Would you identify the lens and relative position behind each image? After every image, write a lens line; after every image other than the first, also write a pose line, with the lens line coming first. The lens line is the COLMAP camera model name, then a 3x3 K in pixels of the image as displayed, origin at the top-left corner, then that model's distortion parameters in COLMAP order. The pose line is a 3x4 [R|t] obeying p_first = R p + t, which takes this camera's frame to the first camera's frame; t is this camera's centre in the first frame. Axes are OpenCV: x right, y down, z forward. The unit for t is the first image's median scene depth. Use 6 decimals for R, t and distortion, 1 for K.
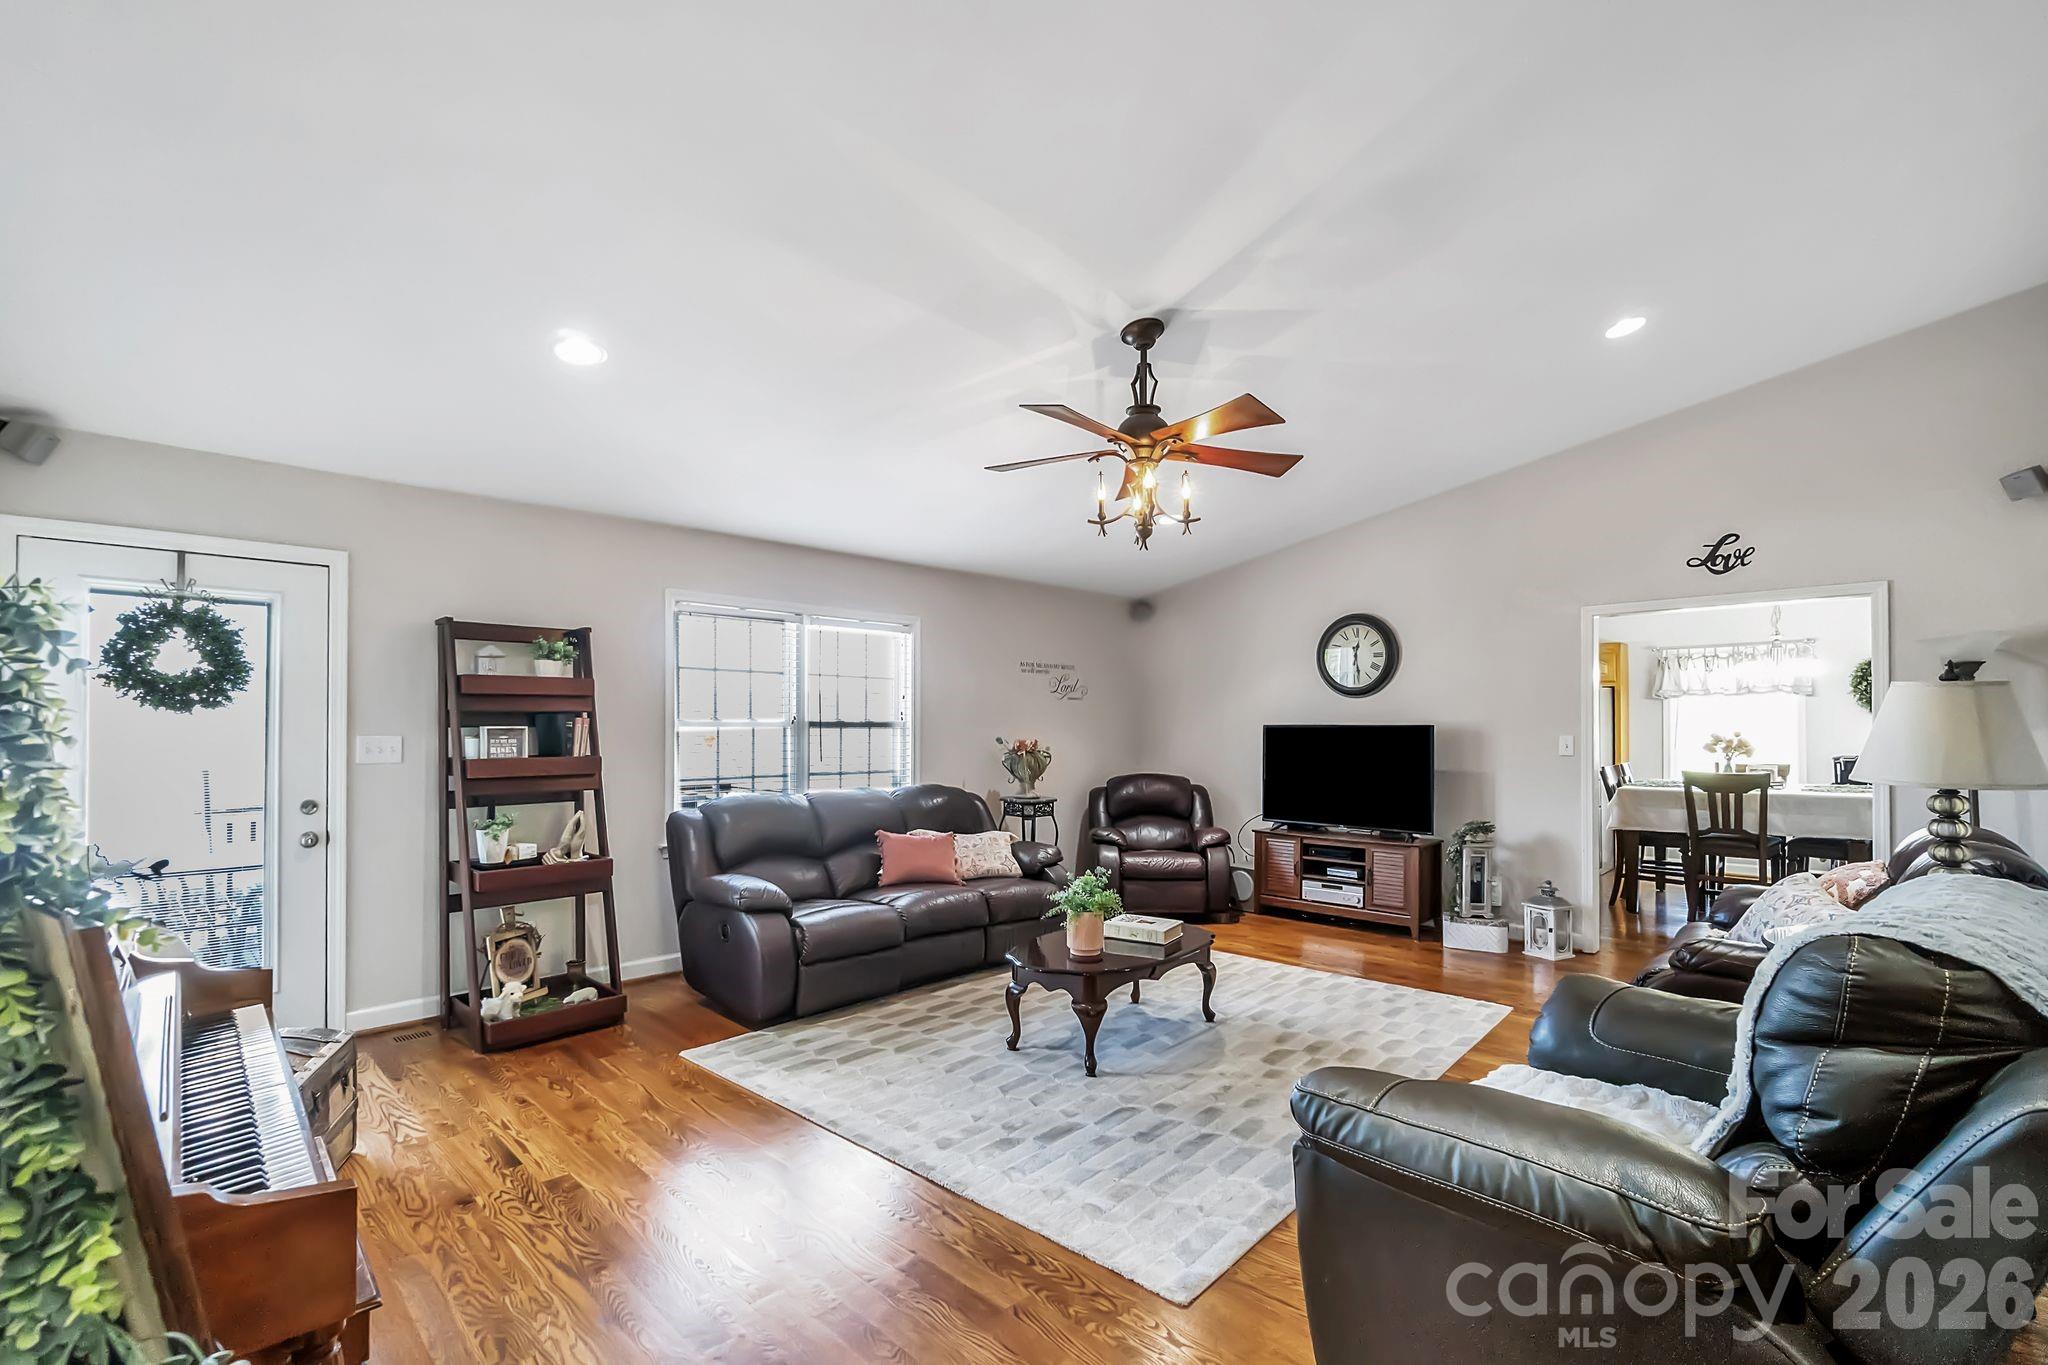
lens RADIAL K [[907.6, 0, 1001.3], [0, 907.6, 720.7], [0, 0, 1]] dist [0.000050, -0.000008]
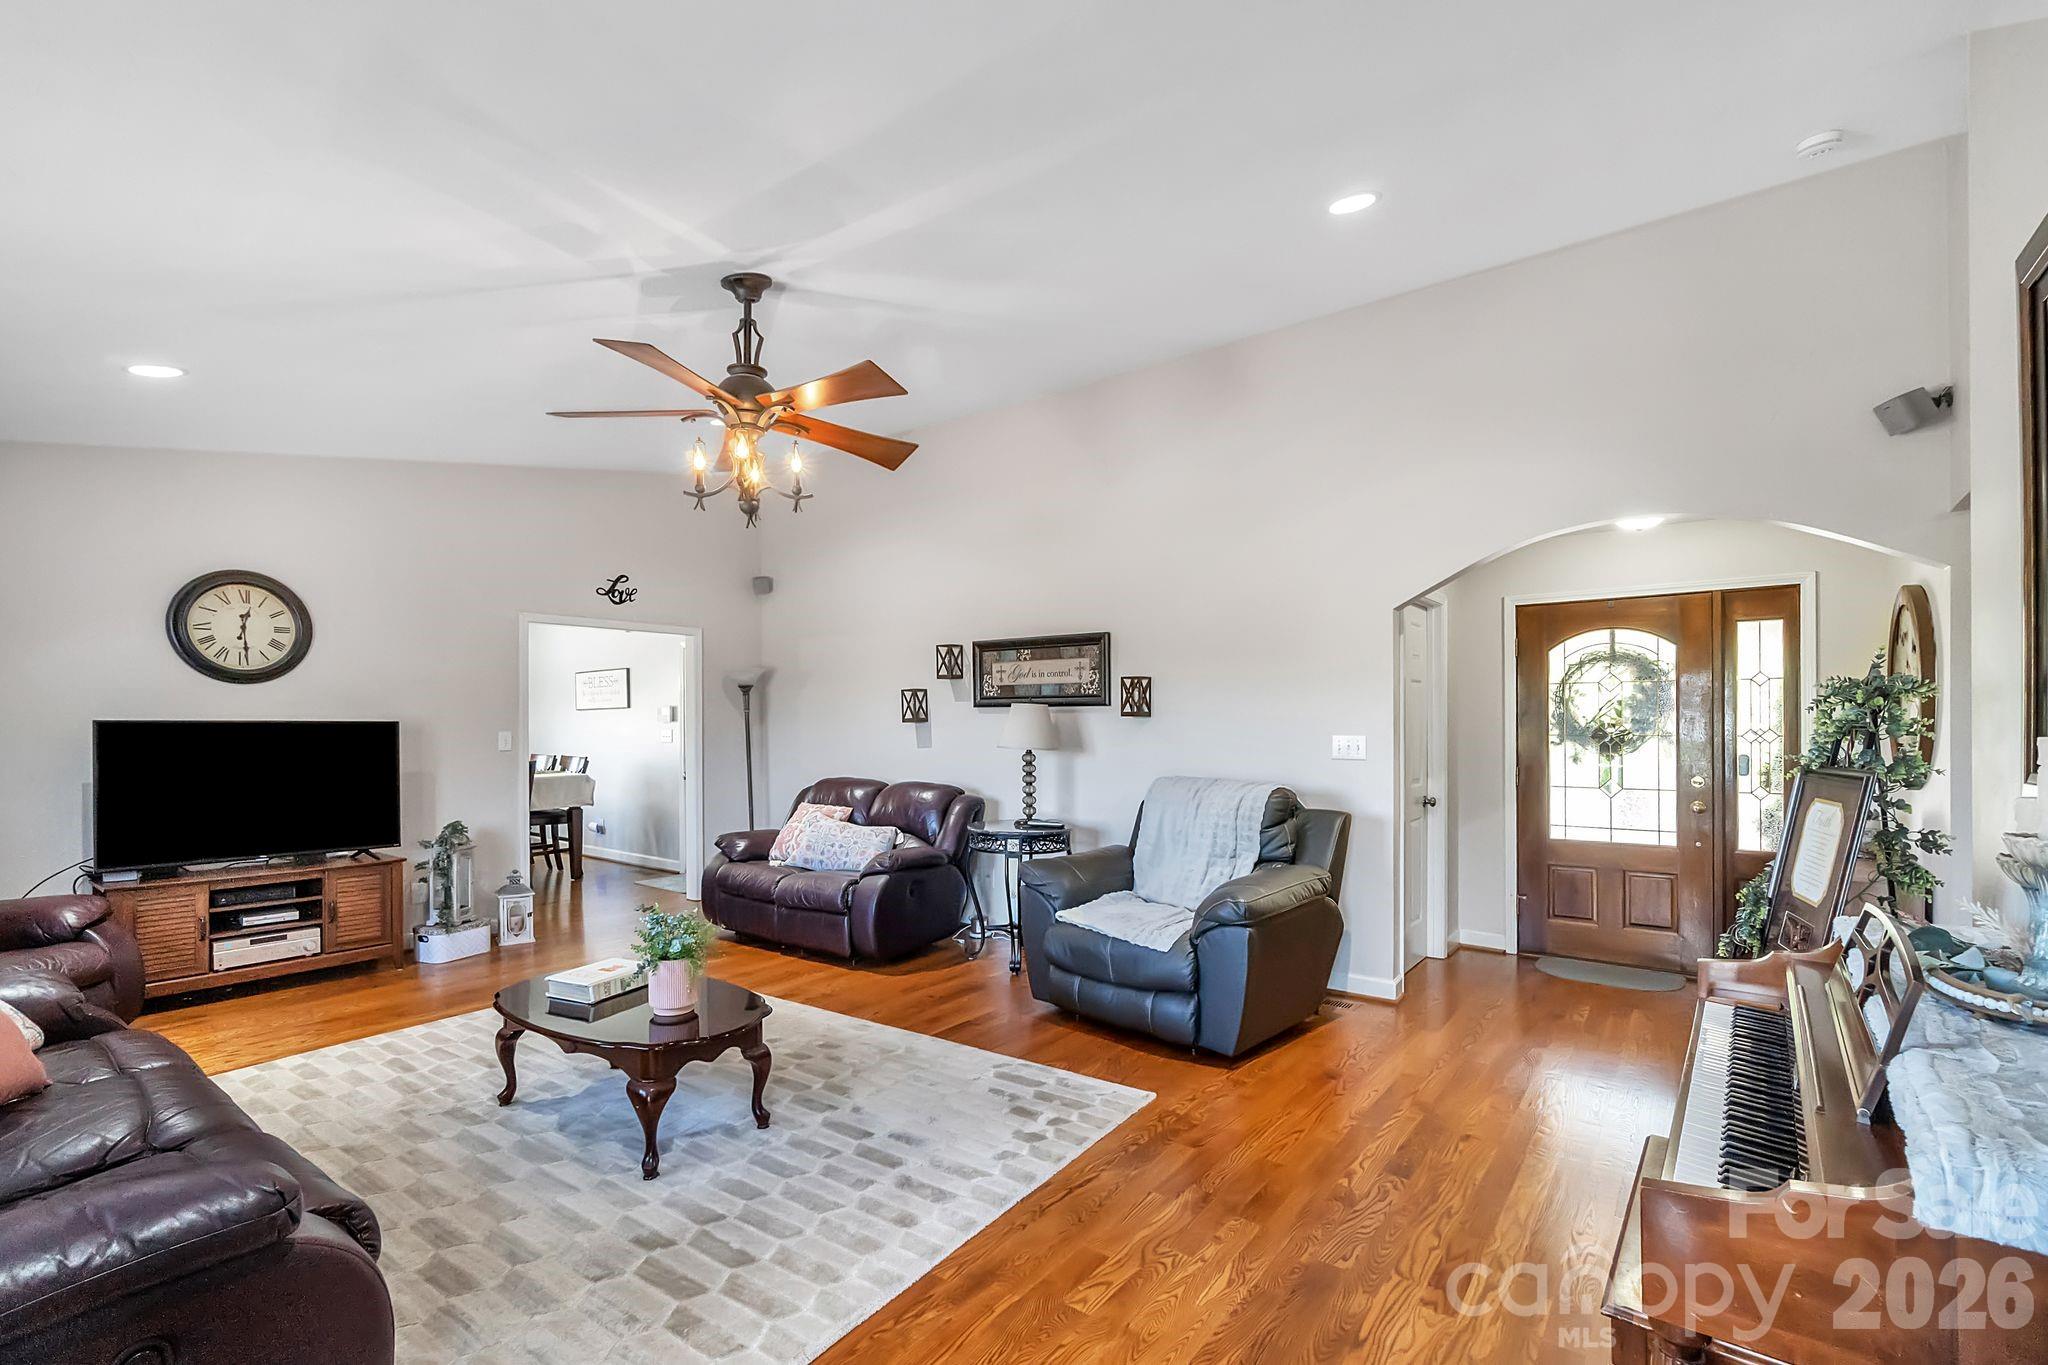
lens RADIAL K [[907.6, 0, 1001.3], [0, 907.6, 720.7], [0, 0, 1]] dist [0.000050, -0.000008]
pose [[-0.117713, 0.004211, 0.993039, -0.467291], [-0.008831, 0.999947, -0.005287, 0.003785], [-0.993008, -0.009392, -0.117670, 0.524923]]
